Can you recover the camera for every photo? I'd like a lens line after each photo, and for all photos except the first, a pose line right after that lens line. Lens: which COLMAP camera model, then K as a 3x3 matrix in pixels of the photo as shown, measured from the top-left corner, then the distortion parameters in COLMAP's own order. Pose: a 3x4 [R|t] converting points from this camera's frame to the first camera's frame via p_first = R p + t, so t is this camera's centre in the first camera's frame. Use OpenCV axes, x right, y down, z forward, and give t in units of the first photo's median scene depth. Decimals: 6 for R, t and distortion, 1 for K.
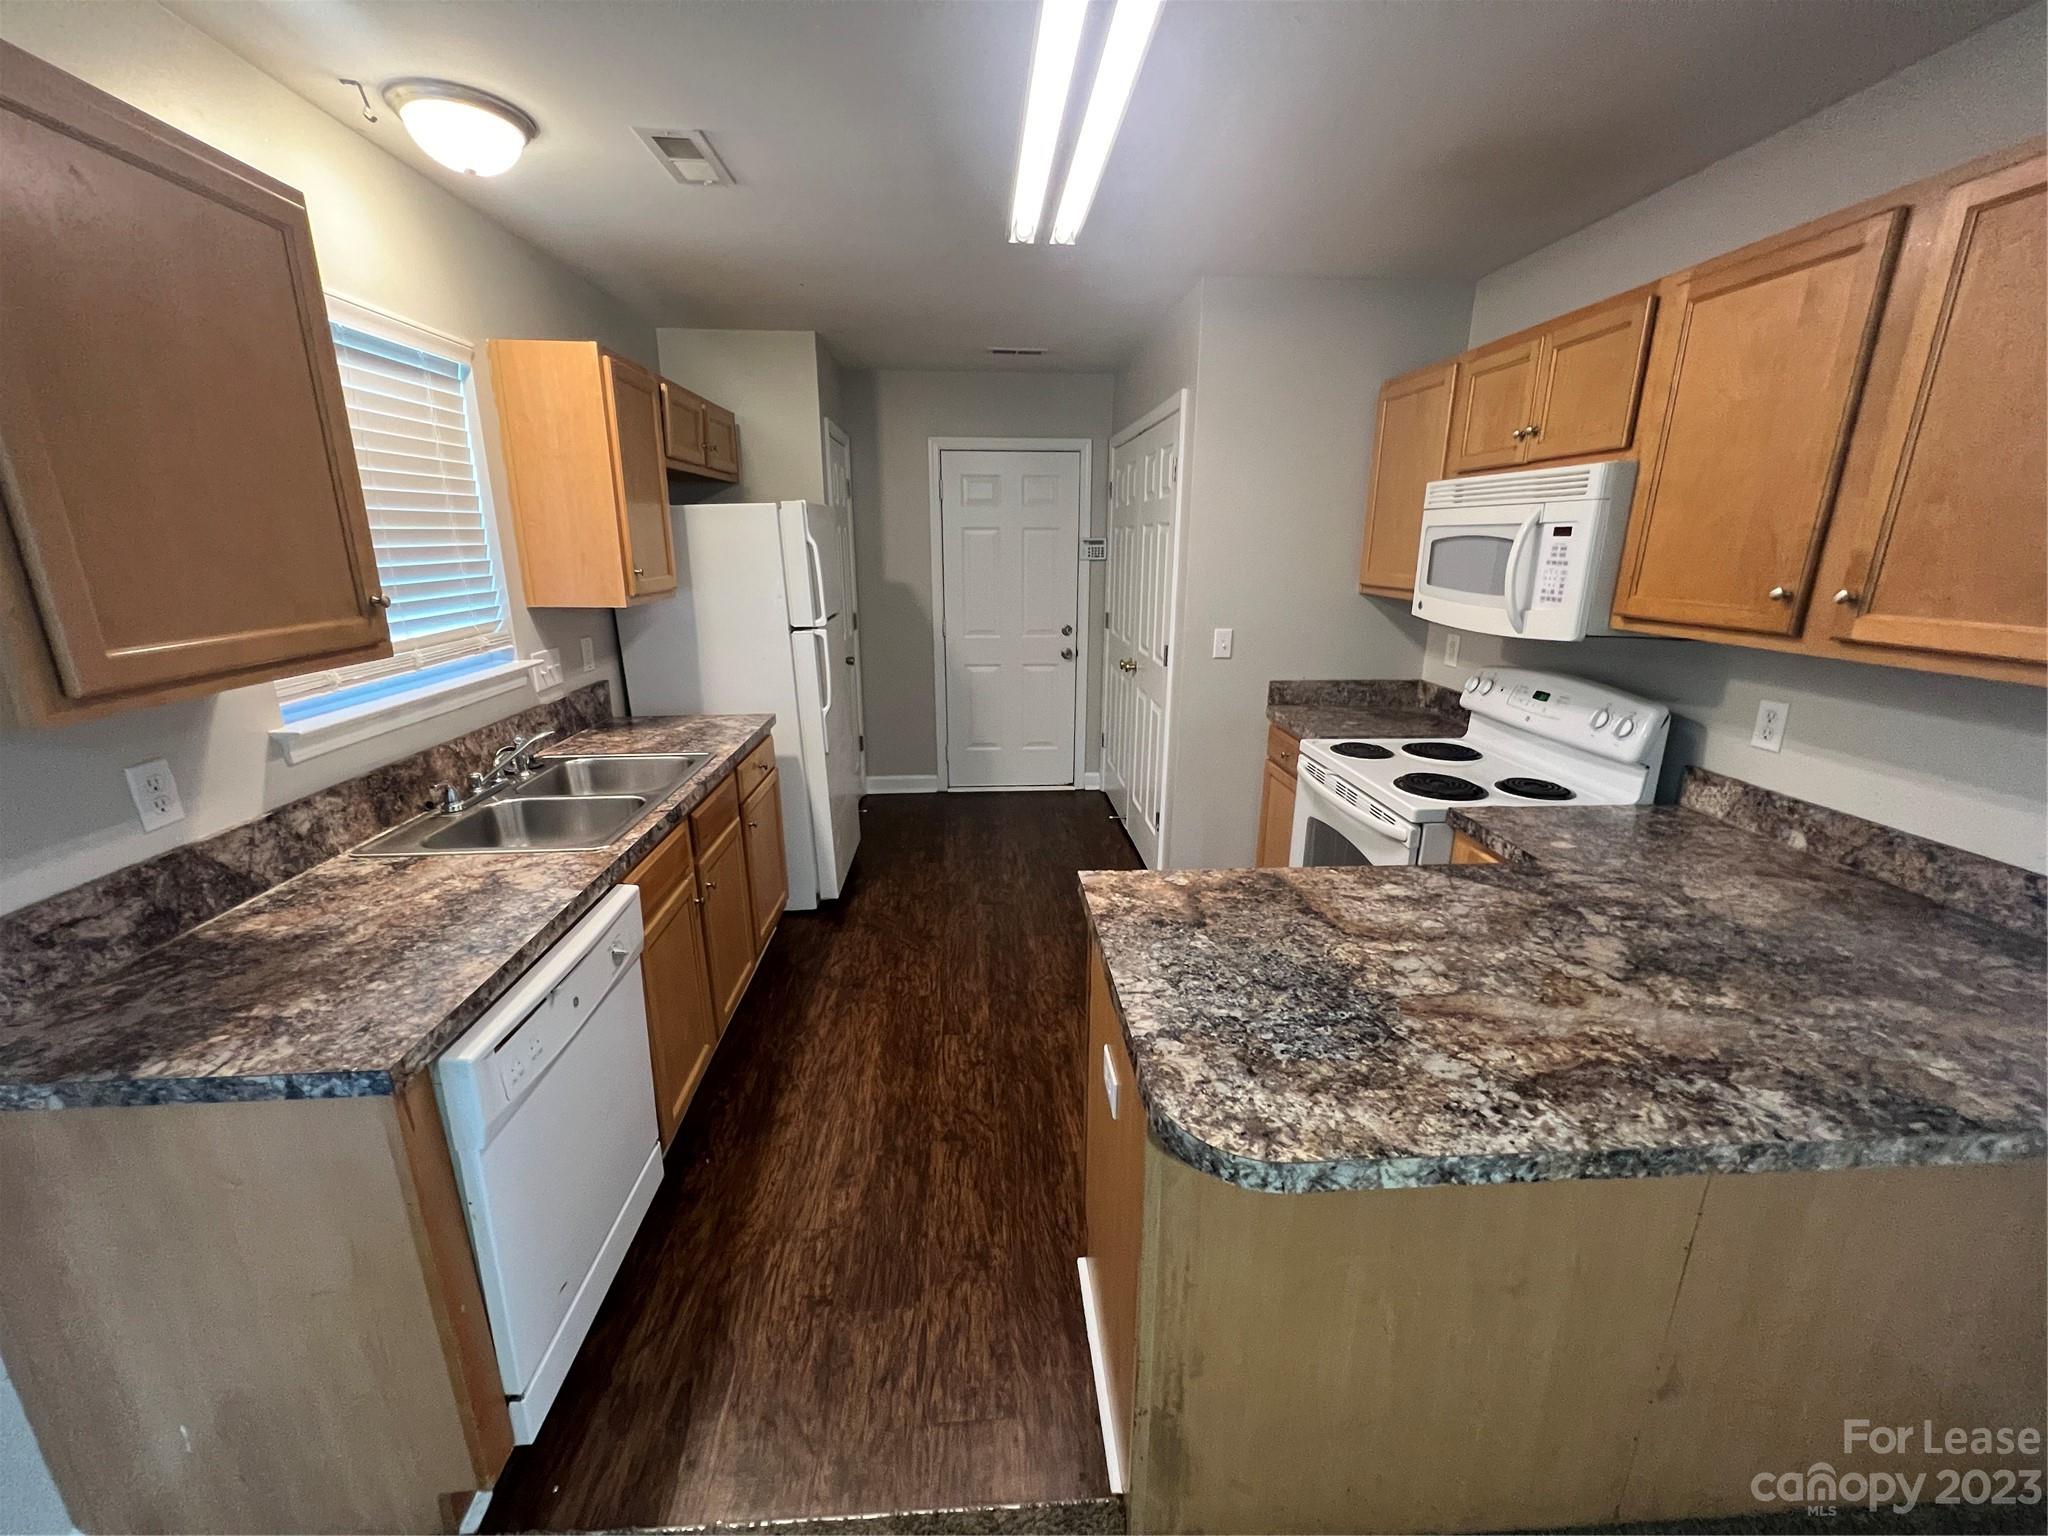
lens RADIAL K [[815.2, 0, 1027.5], [0, 815.2, 767.7], [0, 0, 1]] dist [-0.003623, -0.000363]
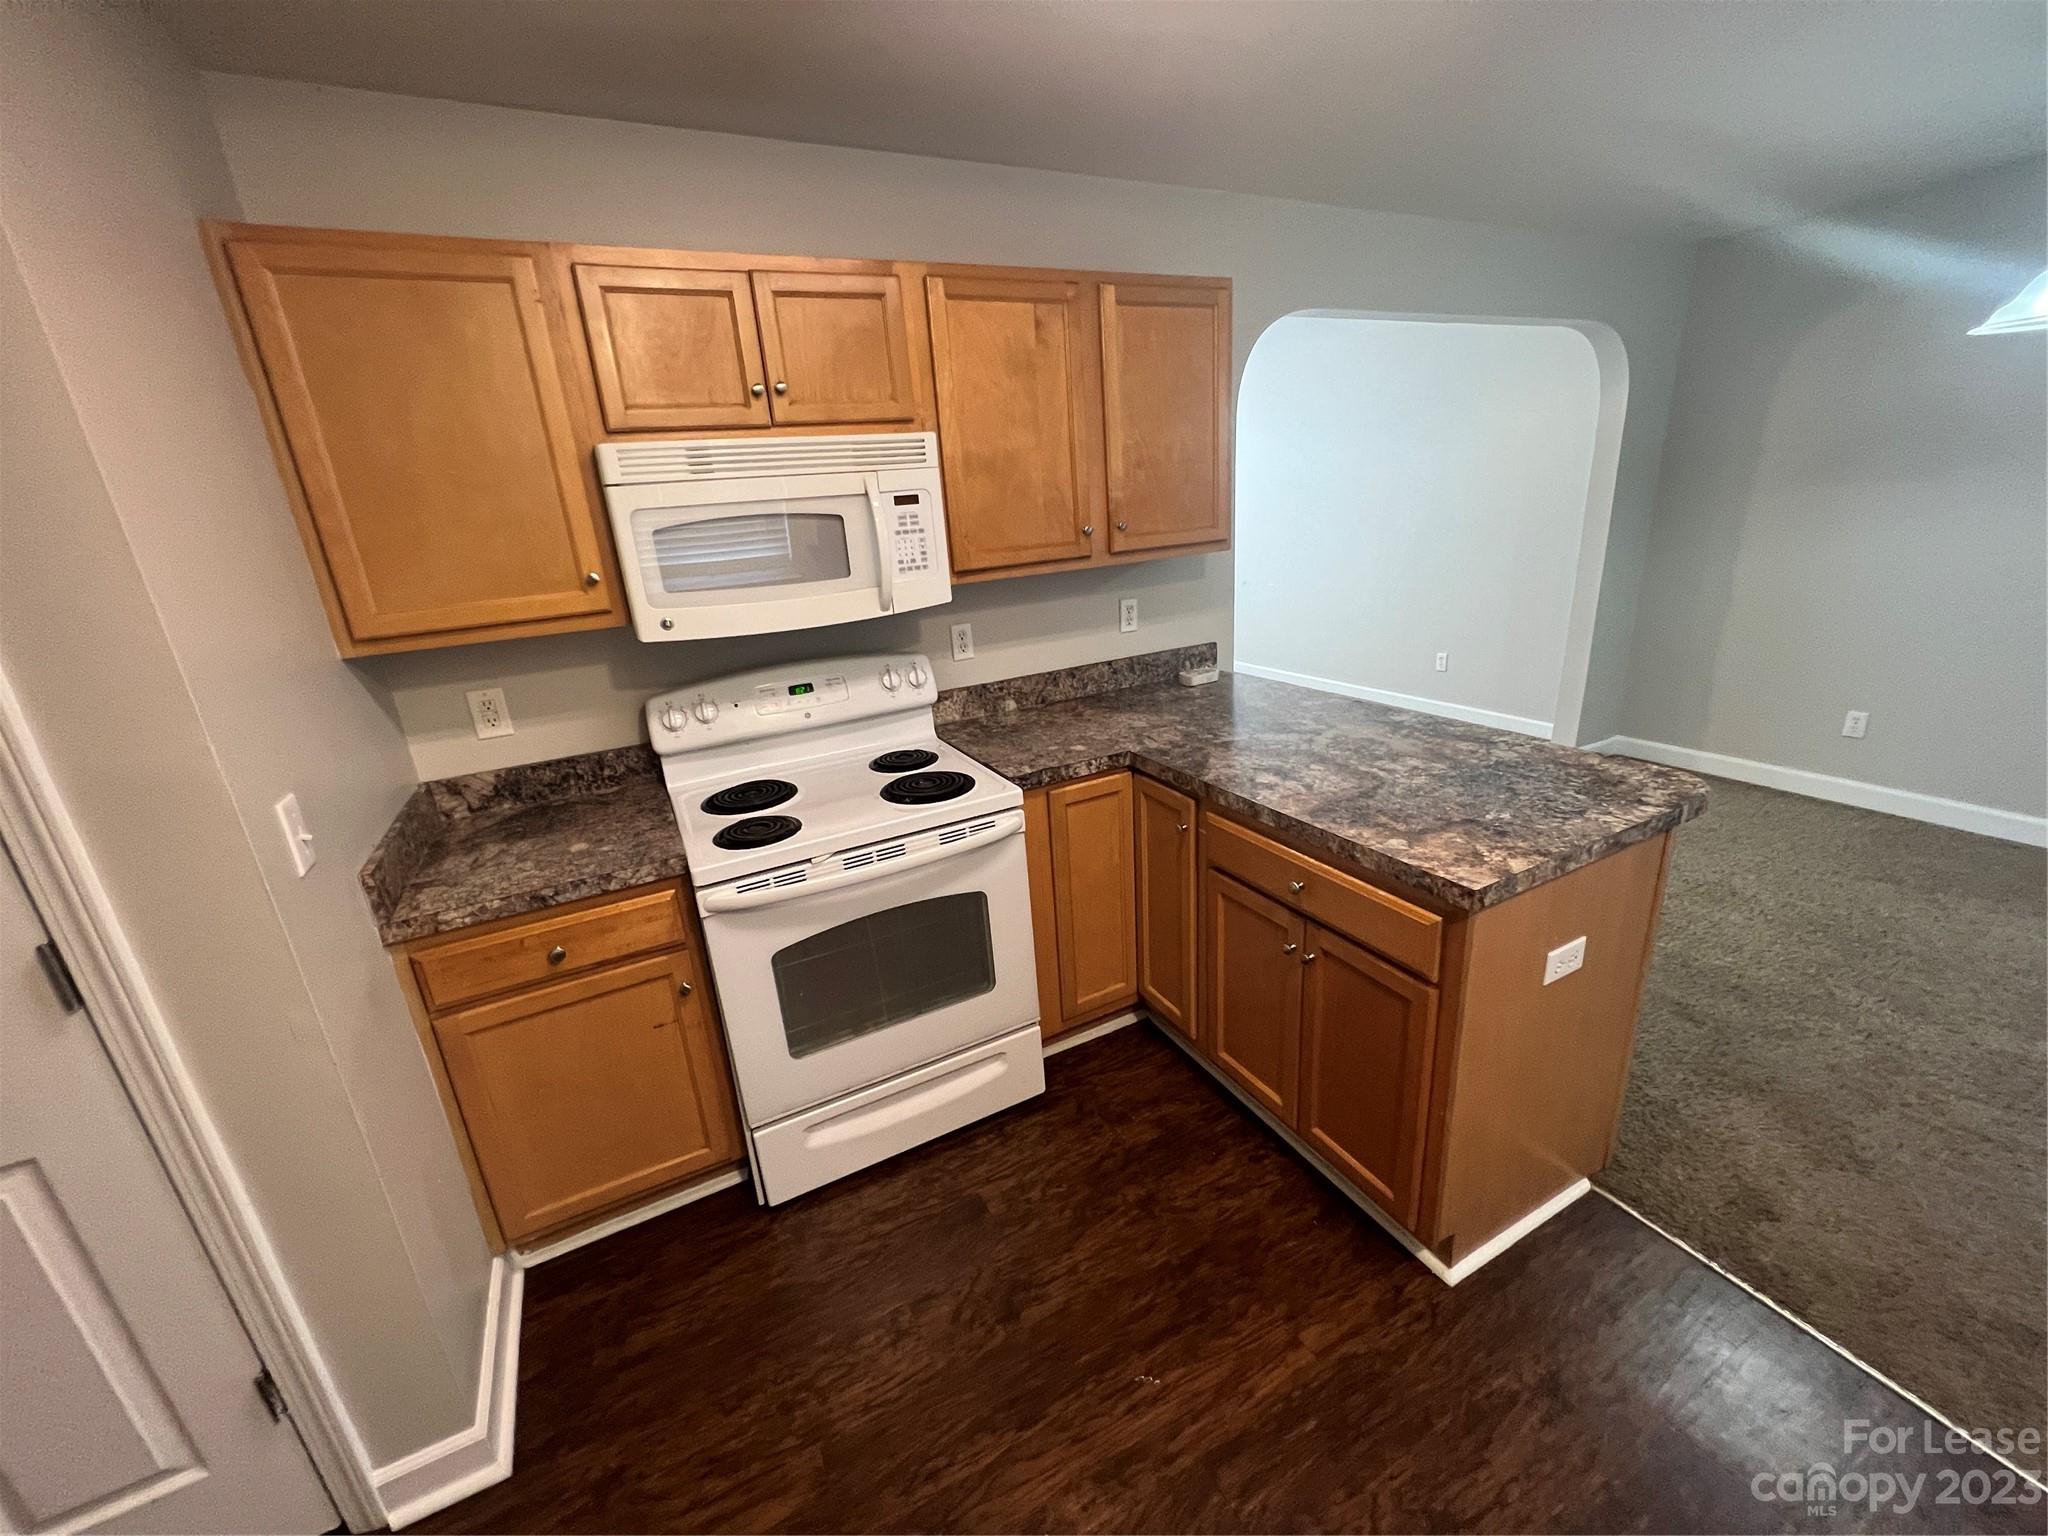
lens RADIAL K [[815.2, 0, 1019.2], [0, 815.2, 762.0], [0, 0, 1]] dist [-0.003623, -0.000363]
pose [[-0.391564, -0.255733, 0.883900, -0.637455], [0.319459, 0.863069, 0.391226, -0.636721], [-0.862916, 0.435559, -0.256250, 2.260003]]
